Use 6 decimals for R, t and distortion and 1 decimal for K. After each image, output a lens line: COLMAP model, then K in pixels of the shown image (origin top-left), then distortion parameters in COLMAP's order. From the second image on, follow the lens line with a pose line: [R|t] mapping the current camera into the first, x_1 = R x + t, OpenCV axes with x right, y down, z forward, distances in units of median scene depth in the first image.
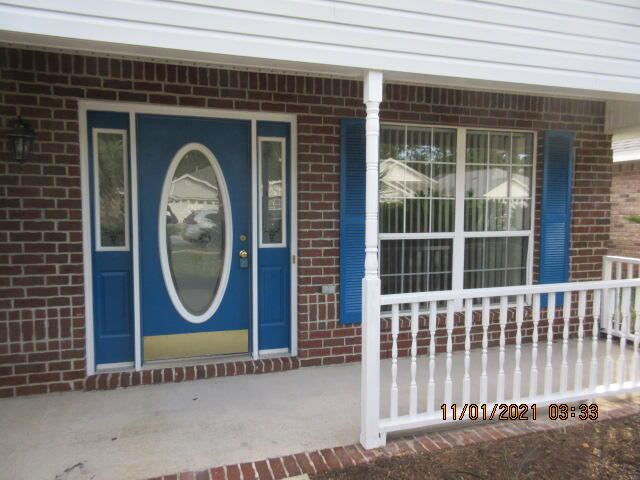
lens RADIAL K [[477.4, 0, 319.9], [0, 477.4, 239.4], [0, 0, 1]] dist [0.003977, 0.000982]
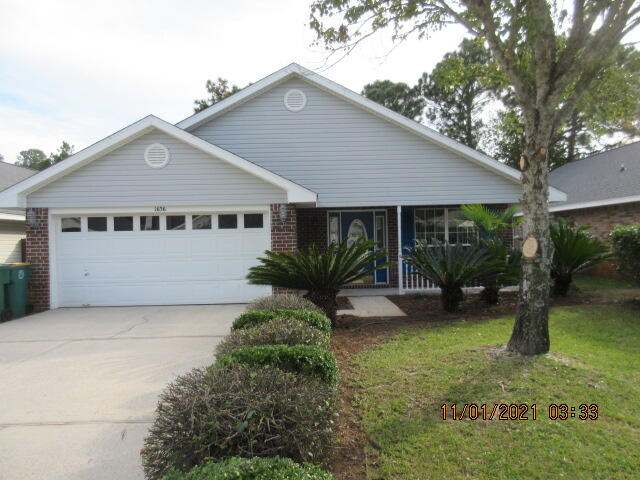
lens RADIAL K [[477.4, 0, 320.1], [0, 477.4, 239.7], [0, 0, 1]] dist [0.003977, 0.000982]
pose [[0.954000, -0.019479, -0.299175, 0.496836], [0.000605, 0.998010, -0.063048, 0.158921], [0.299807, 0.059966, 0.952113, -2.280769]]
